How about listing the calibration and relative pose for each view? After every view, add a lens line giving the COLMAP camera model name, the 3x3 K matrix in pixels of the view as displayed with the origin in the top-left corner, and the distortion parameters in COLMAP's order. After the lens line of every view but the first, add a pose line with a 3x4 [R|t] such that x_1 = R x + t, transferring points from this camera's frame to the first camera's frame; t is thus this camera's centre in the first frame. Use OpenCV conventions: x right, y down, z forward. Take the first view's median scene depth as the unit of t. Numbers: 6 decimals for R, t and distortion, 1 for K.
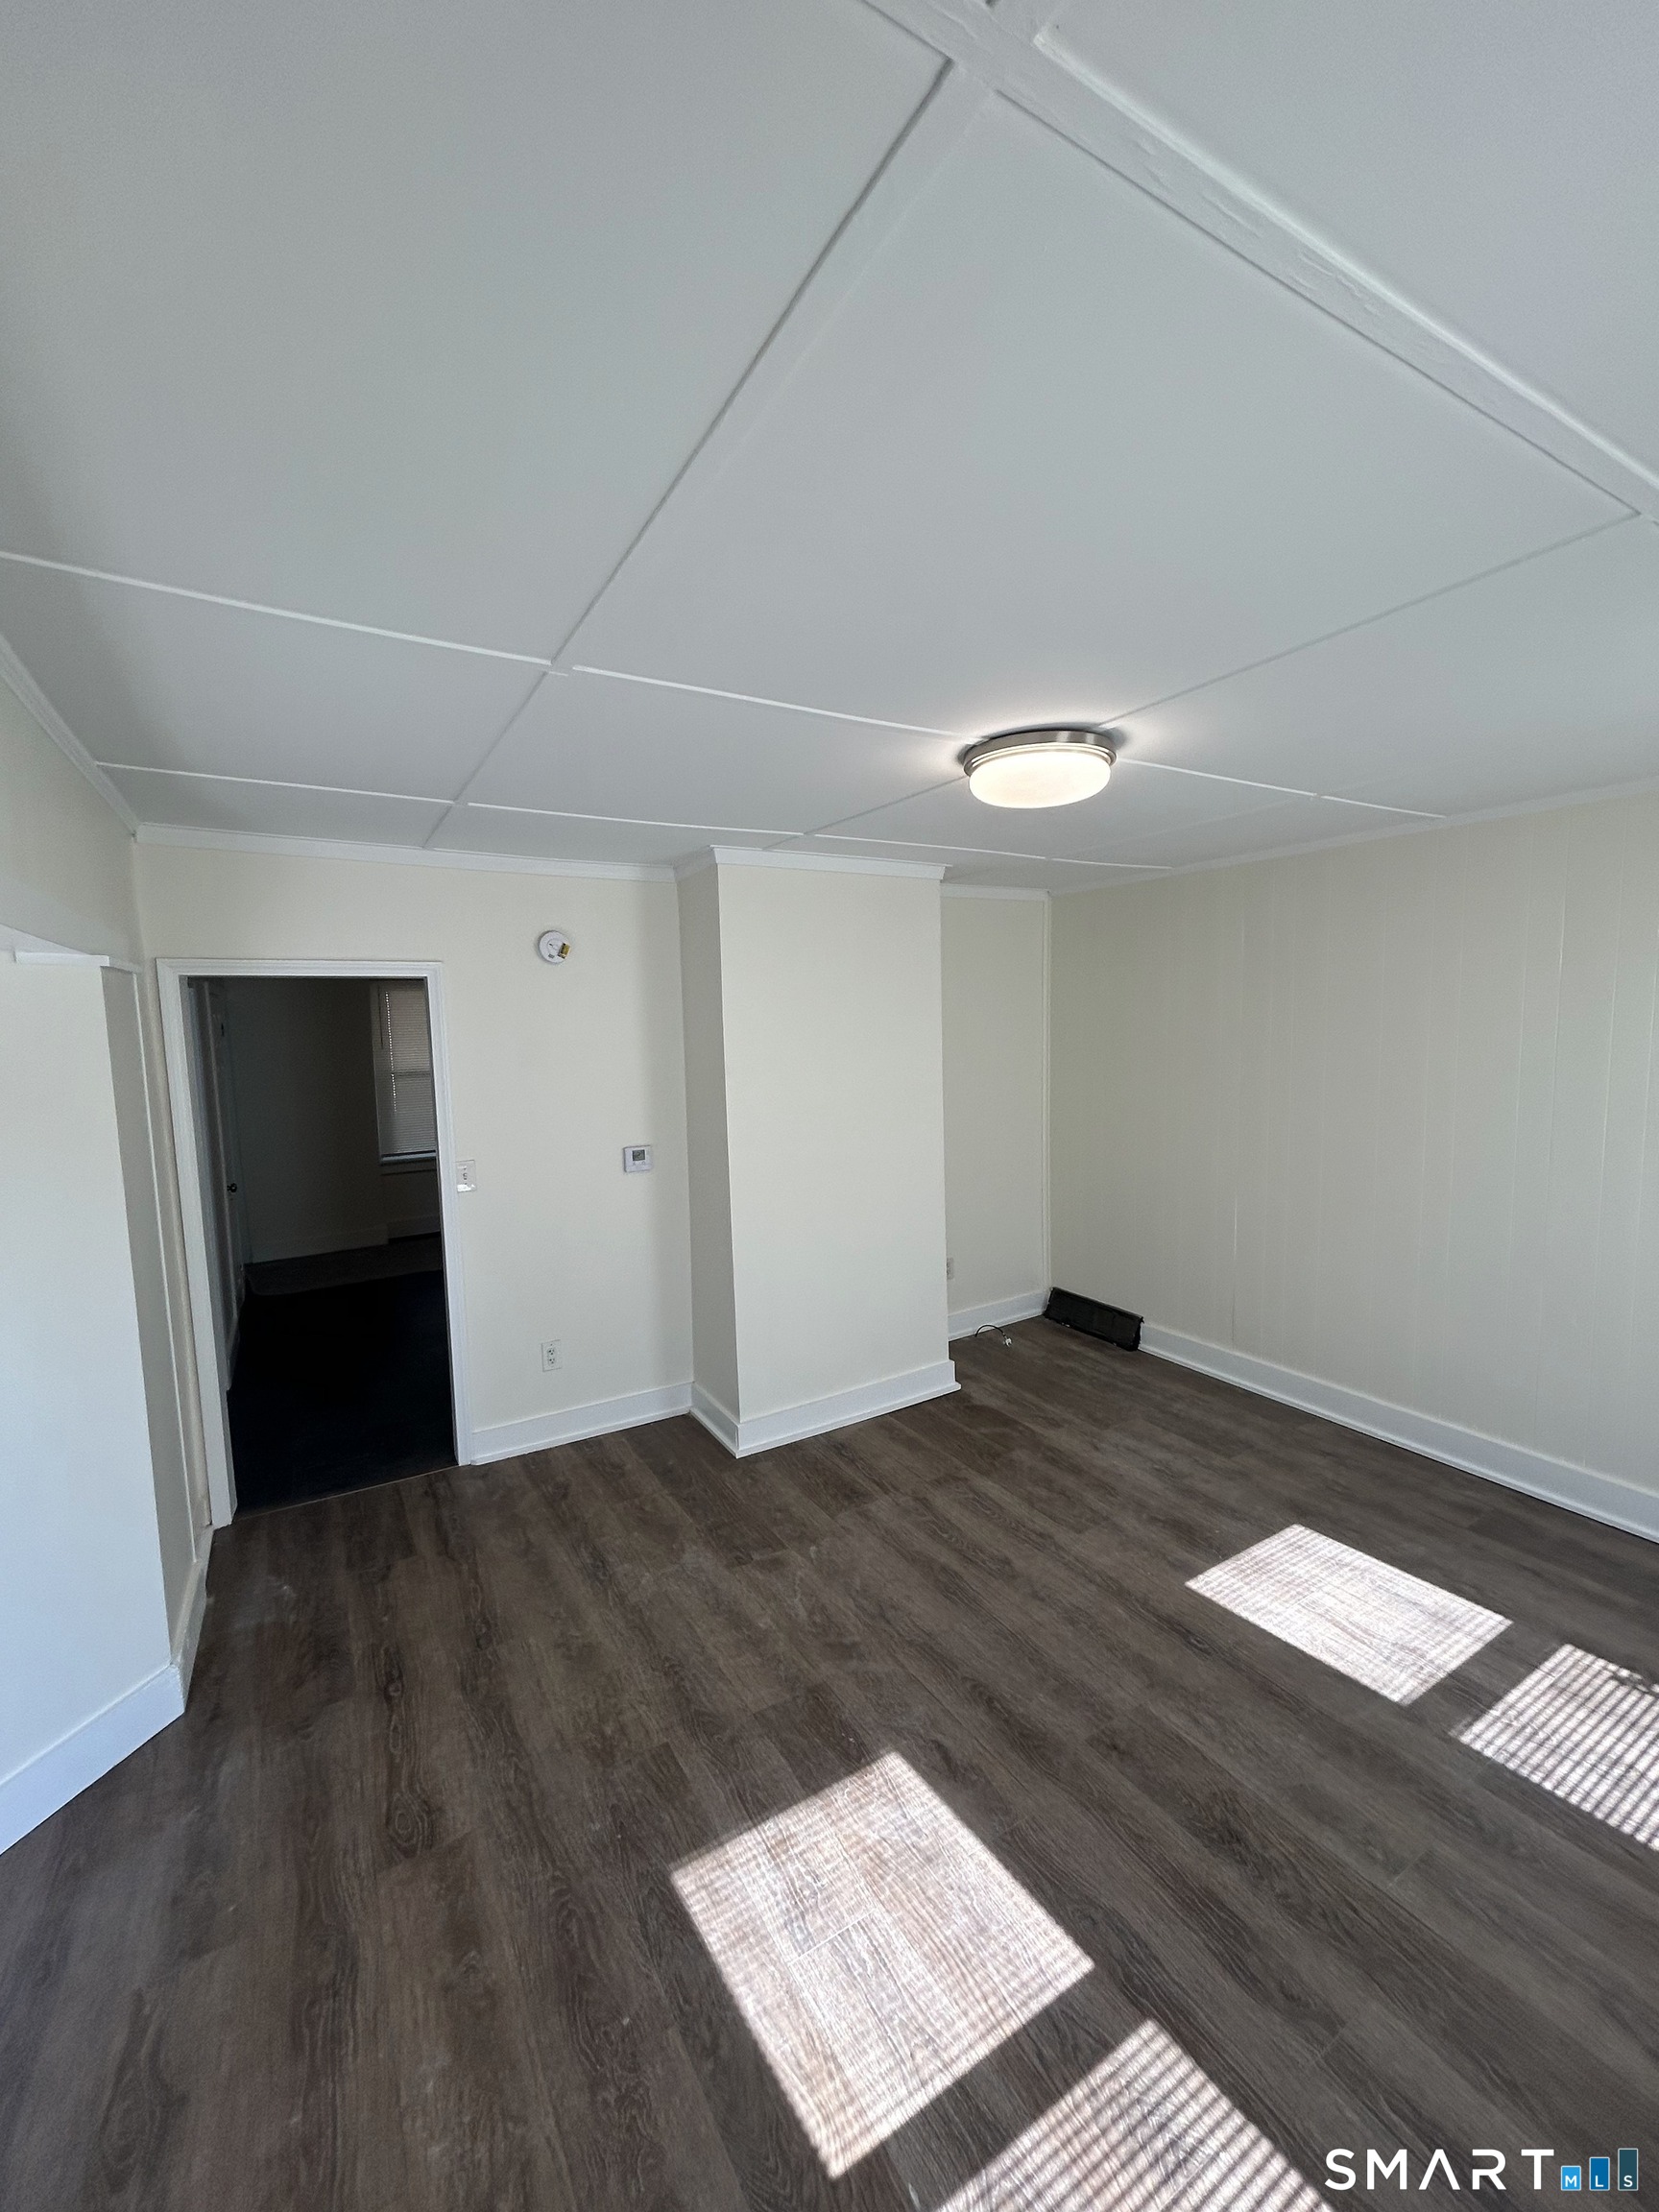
lens RADIAL K [[891.2, 0, 828.2], [0, 891.2, 1100.5], [0, 0, 1]] dist [-0.002093, 0.000296]
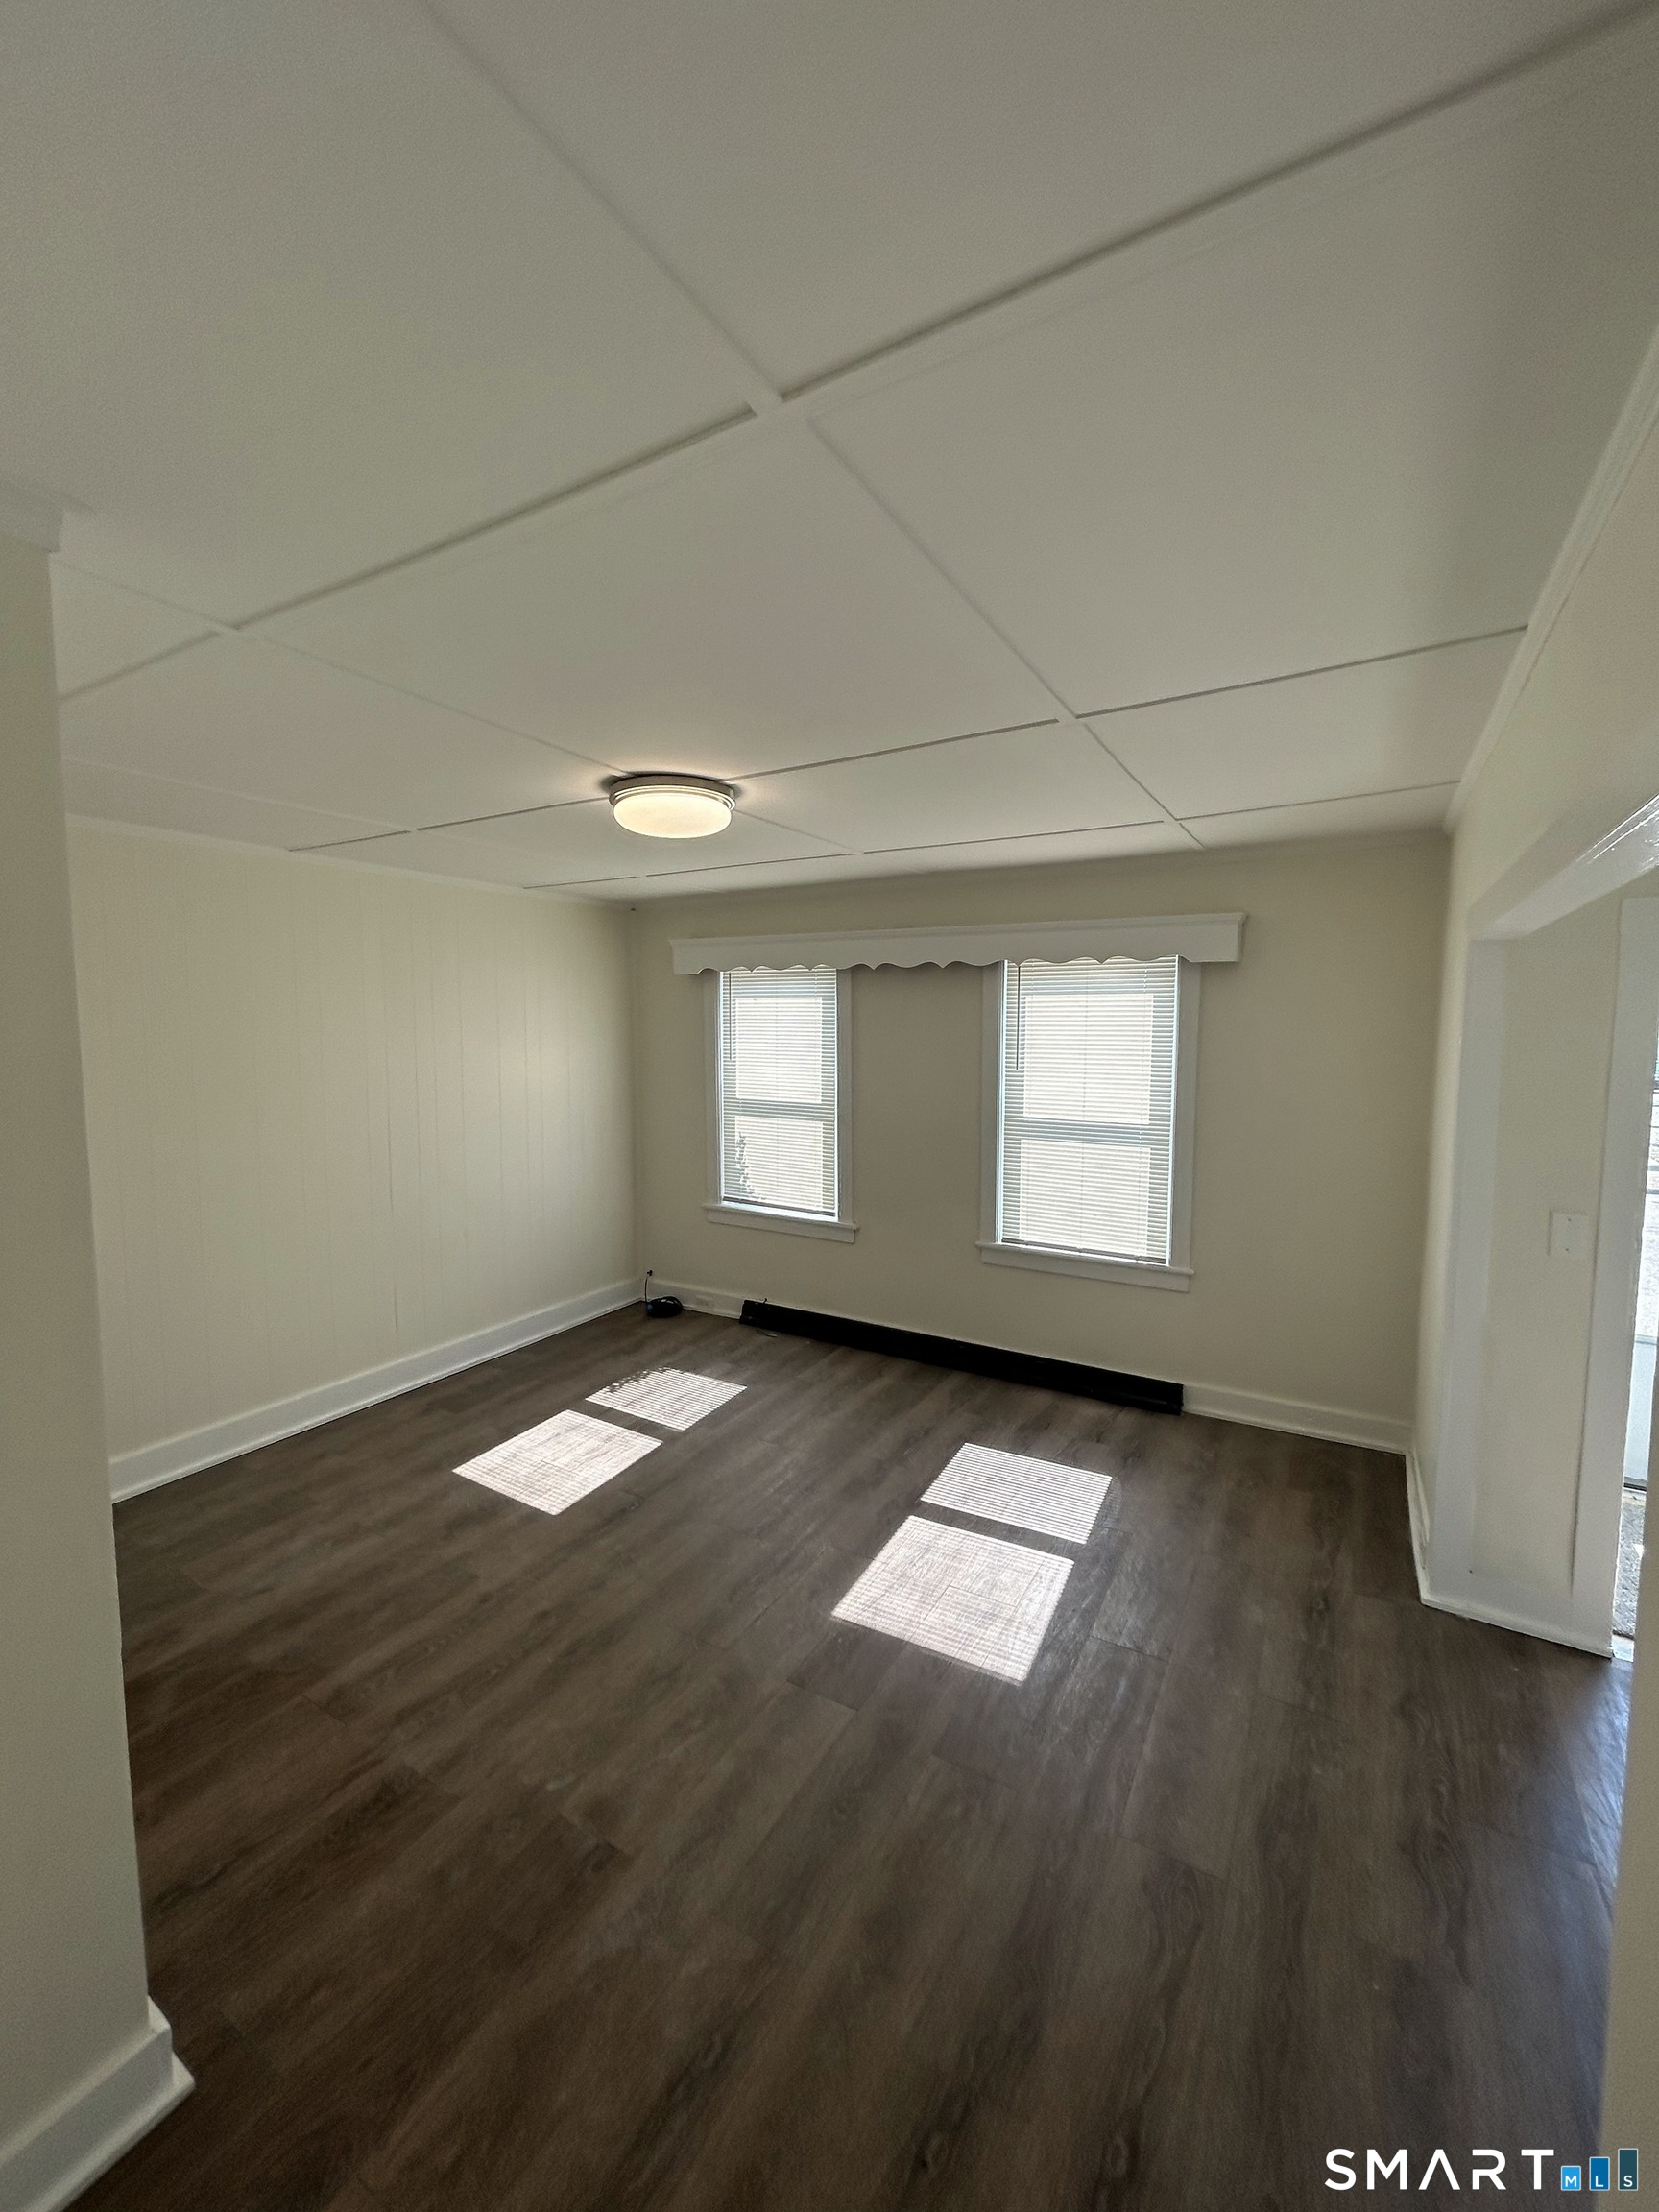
lens RADIAL K [[891.2, 0, 828.2], [0, 891.2, 1100.5], [0, 0, 1]] dist [-0.002093, 0.000296]
pose [[-0.474177, -0.043984, 0.879330, -0.700799], [0.092114, 0.990792, 0.099231, -0.063539], [-0.875598, 0.128052, -0.465759, 1.080573]]
